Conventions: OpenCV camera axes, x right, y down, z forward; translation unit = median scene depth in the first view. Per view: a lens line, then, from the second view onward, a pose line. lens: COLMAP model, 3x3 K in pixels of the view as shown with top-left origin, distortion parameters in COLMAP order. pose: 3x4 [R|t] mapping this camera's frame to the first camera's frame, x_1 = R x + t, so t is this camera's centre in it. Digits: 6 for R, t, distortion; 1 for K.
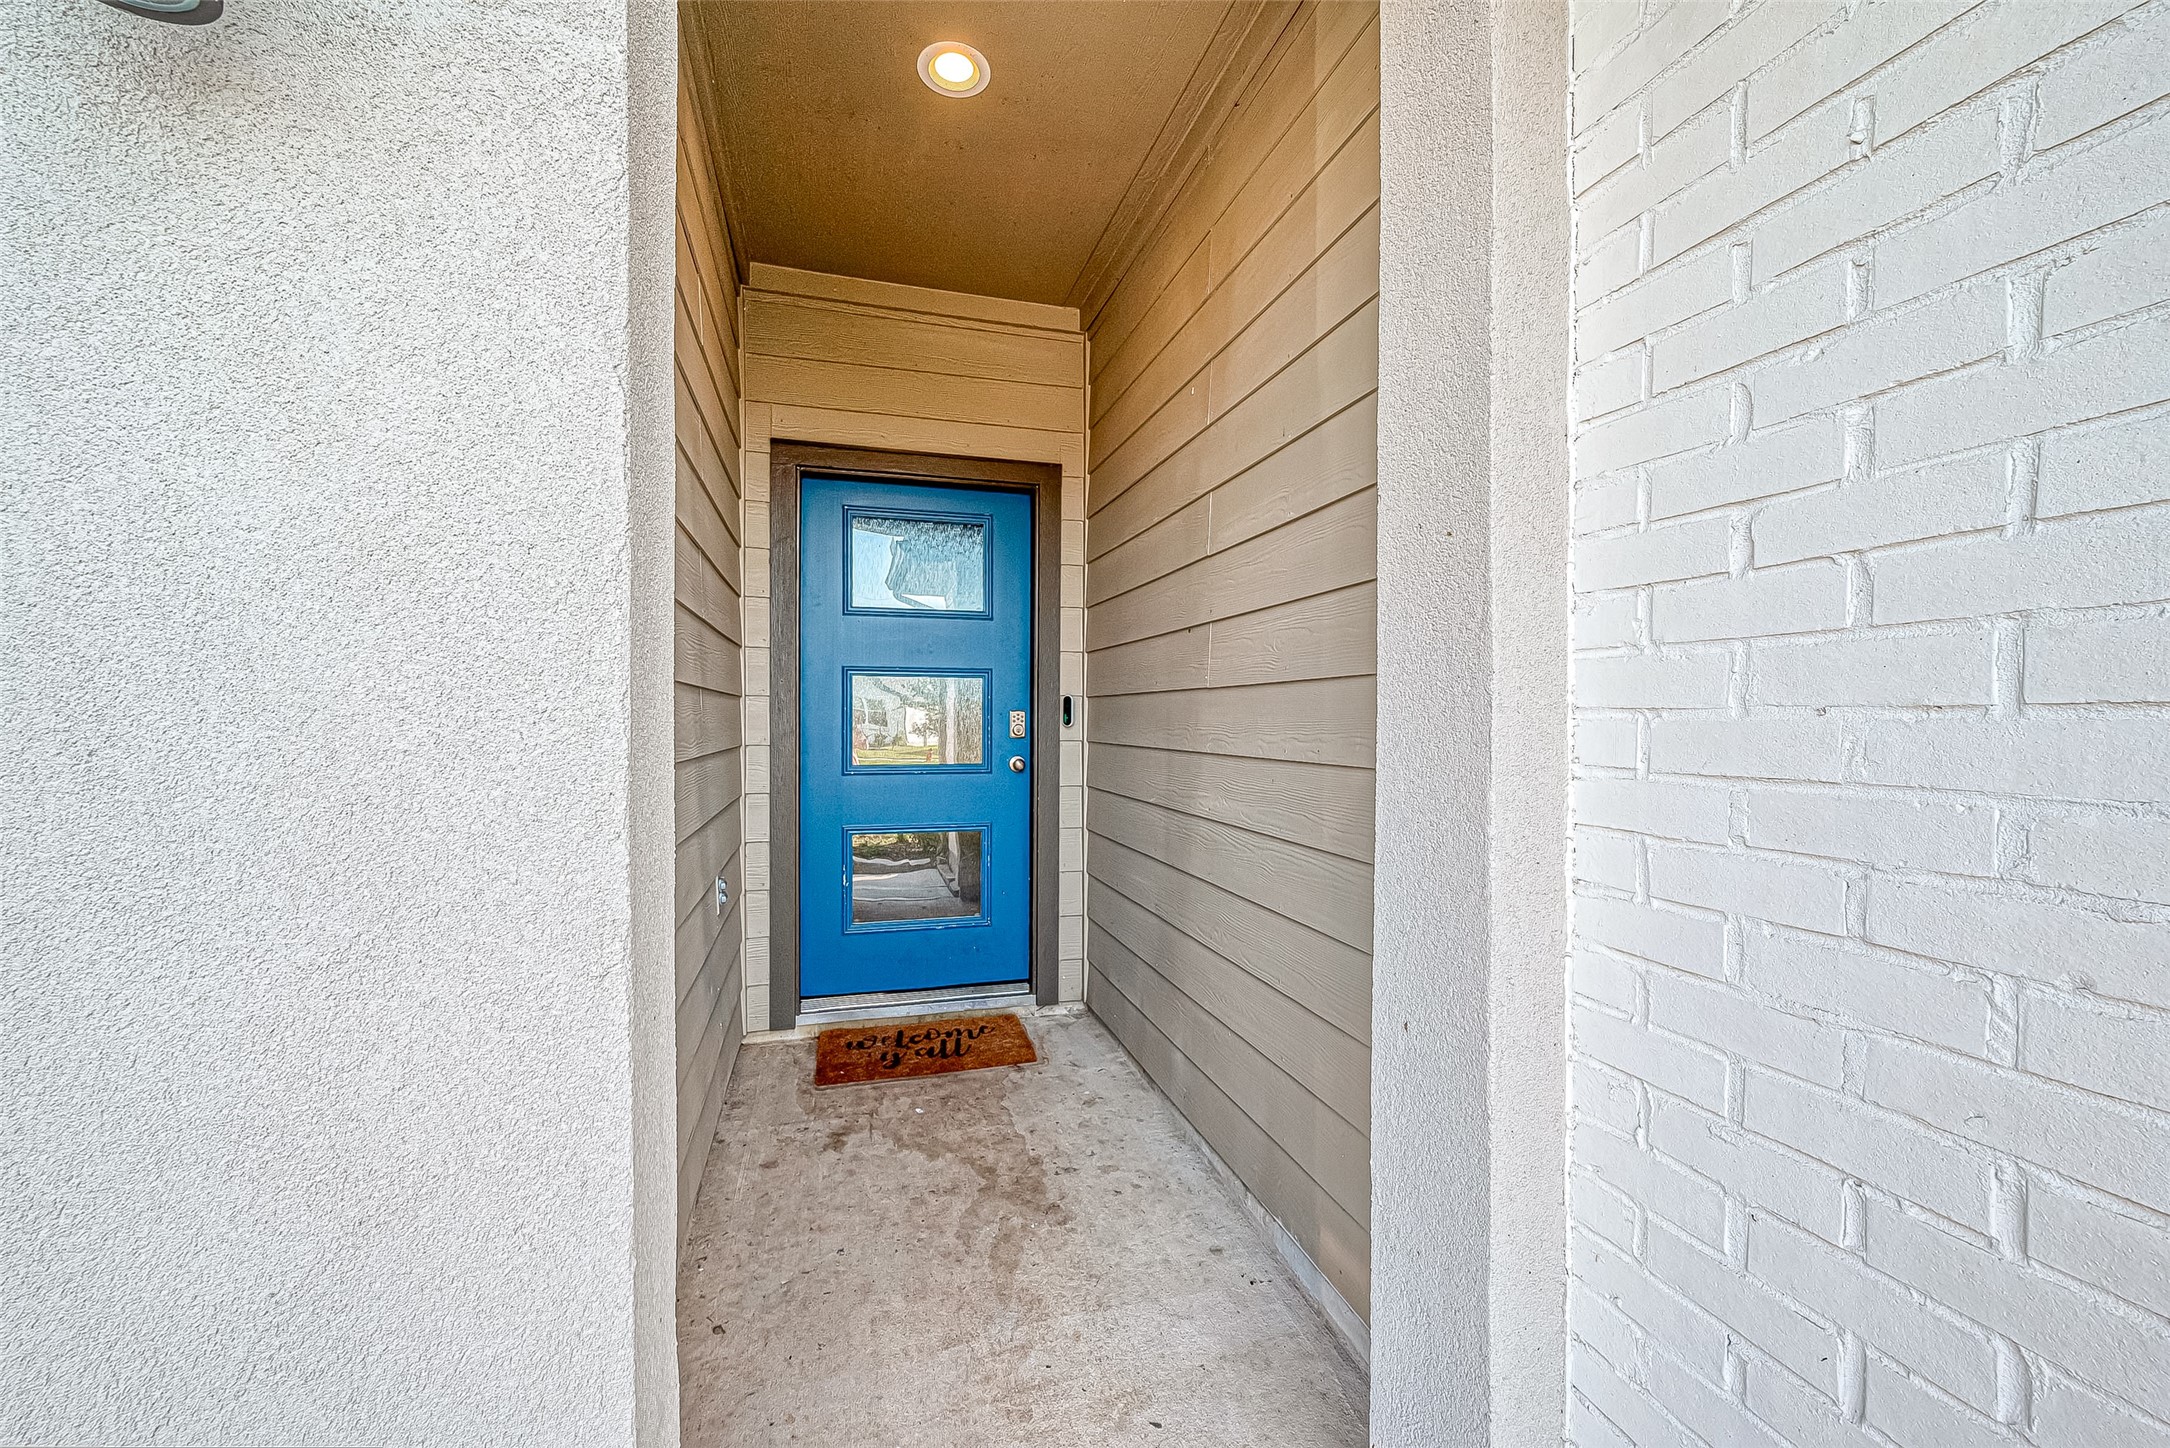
lens RADIAL K [[854.5, 0, 1091.2], [0, 854.5, 716.4], [0, 0, 1]] dist [-0.000807, -0.000258]
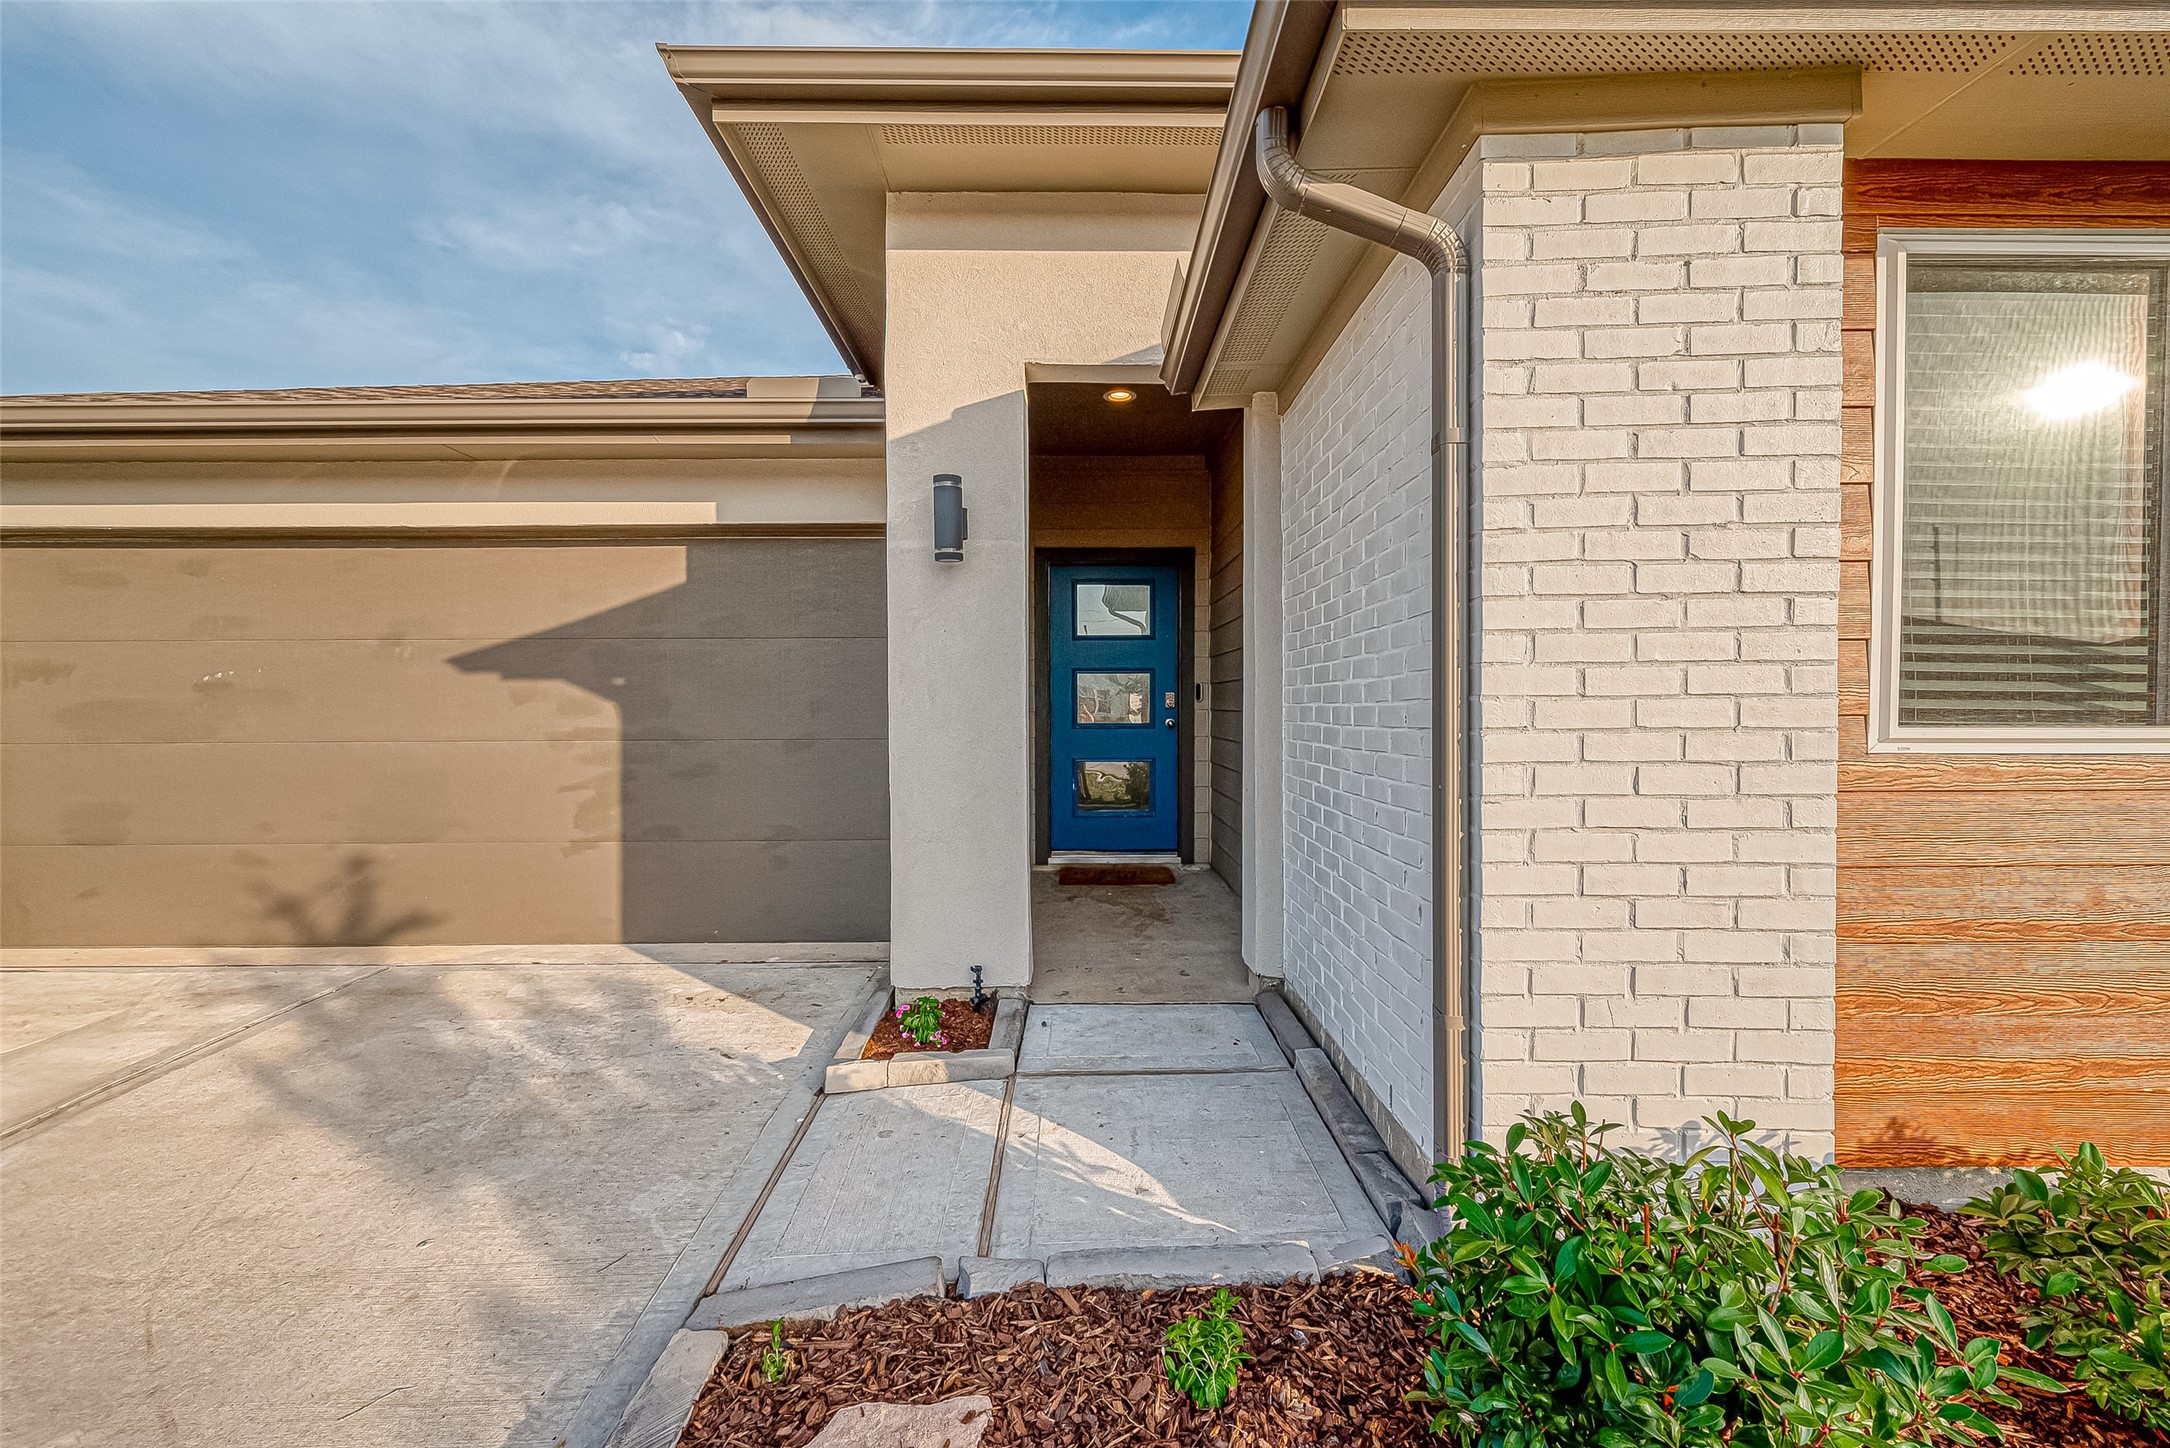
lens RADIAL K [[854.5, 0, 1082.9], [0, 854.5, 719.5], [0, 0, 1]] dist [-0.000807, -0.000258]
pose [[0.962576, -0.000748, -0.271010, 0.212680], [0.003392, 0.999951, 0.009289, 0.032261], [0.270990, -0.009861, 0.962532, -0.707935]]
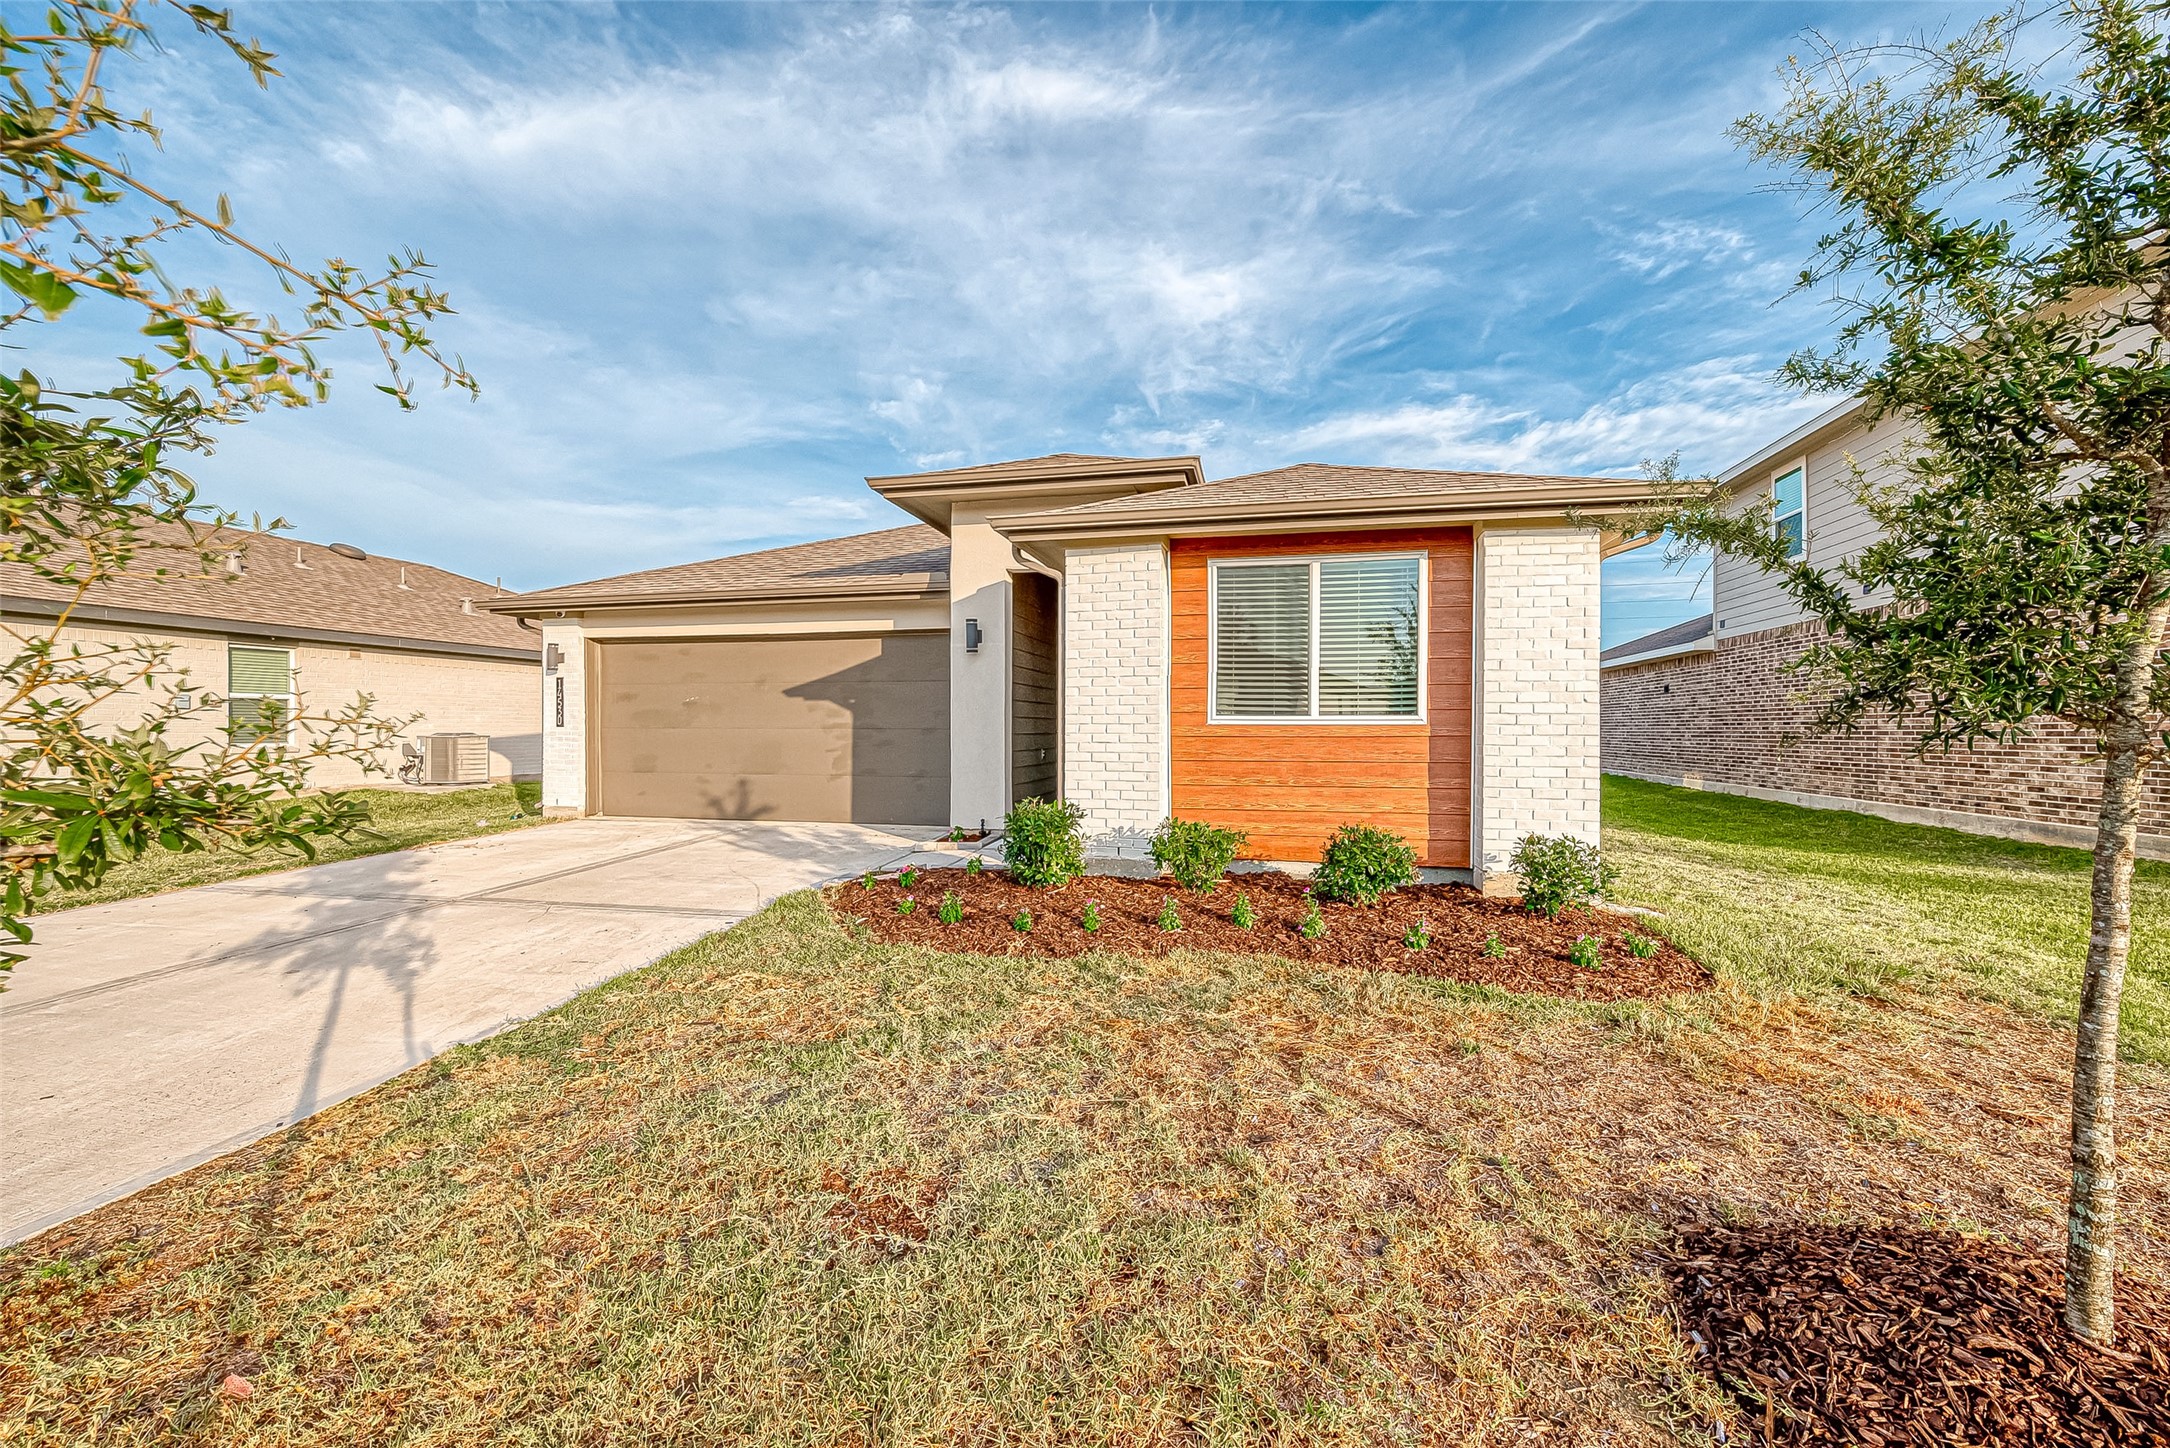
lens RADIAL K [[854.5, 0, 1107.4], [0, 854.5, 708.2], [0, 0, 1]] dist [-0.000807, -0.000258]
pose [[0.879154, -0.009470, -0.476444, 1.238288], [-0.005793, 0.999516, -0.030555, 0.086024], [0.476503, 0.029622, 0.878674, -1.698129]]
